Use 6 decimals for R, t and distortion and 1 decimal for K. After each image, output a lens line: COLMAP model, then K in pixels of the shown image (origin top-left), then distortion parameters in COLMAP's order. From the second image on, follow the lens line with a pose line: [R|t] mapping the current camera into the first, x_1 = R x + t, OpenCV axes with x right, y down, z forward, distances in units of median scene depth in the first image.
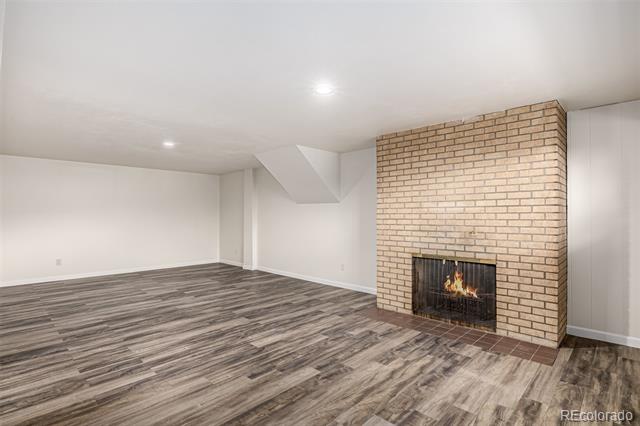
lens RADIAL K [[324.9, 0, 320.3], [0, 324.9, 214.7], [0, 0, 1]] dist [-0.025808, 0.000630]
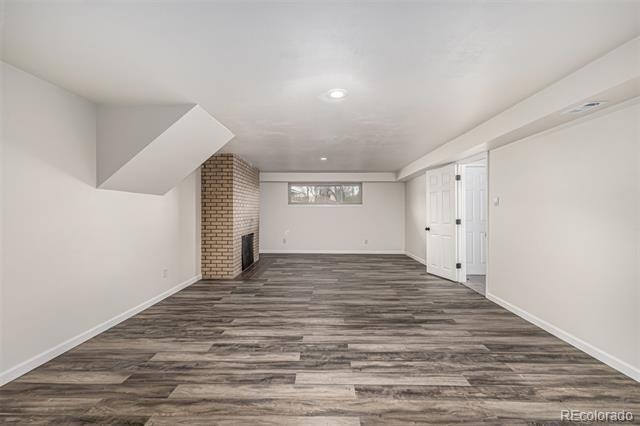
lens RADIAL K [[270.0, 0, 321.2], [0, 270.0, 213.2], [0, 0, 1]] dist [-0.000105, -0.000118]
pose [[-0.687317, -0.002792, 0.726352, -1.060673], [-0.009218, 0.999946, -0.004878, 0.012269], [-0.726299, -0.010048, -0.687306, 1.772860]]
